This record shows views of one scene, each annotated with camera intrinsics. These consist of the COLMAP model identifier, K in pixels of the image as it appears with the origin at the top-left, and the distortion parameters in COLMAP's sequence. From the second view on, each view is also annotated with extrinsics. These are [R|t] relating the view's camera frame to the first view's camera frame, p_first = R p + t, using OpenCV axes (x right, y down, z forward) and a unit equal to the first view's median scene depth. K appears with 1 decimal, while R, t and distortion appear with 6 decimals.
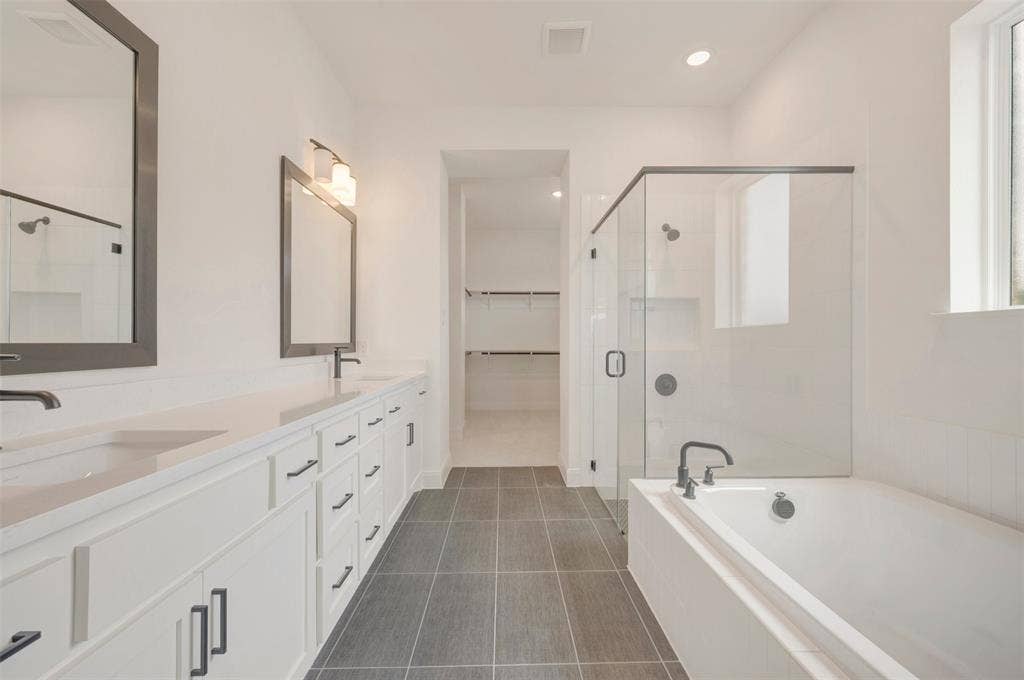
lens RADIAL K [[416.6, 0, 512.4], [0, 416.6, 336.9], [0, 0, 1]] dist [0.000238, -0.000325]
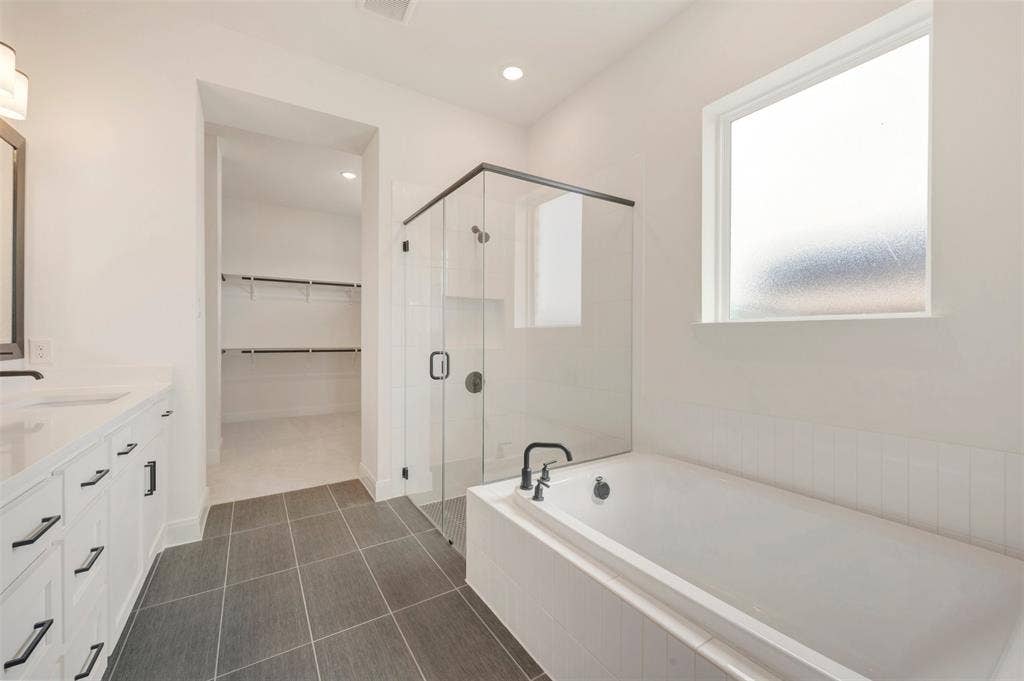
lens RADIAL K [[401.4, 0, 516.7], [0, 401.4, 335.7], [0, 0, 1]] dist [0.000992, -0.000324]
pose [[0.849111, 0.004955, 0.528191, -0.084698], [-0.010947, 0.999906, 0.008217, -0.011844], [-0.528100, -0.012760, 0.849086, 0.128151]]
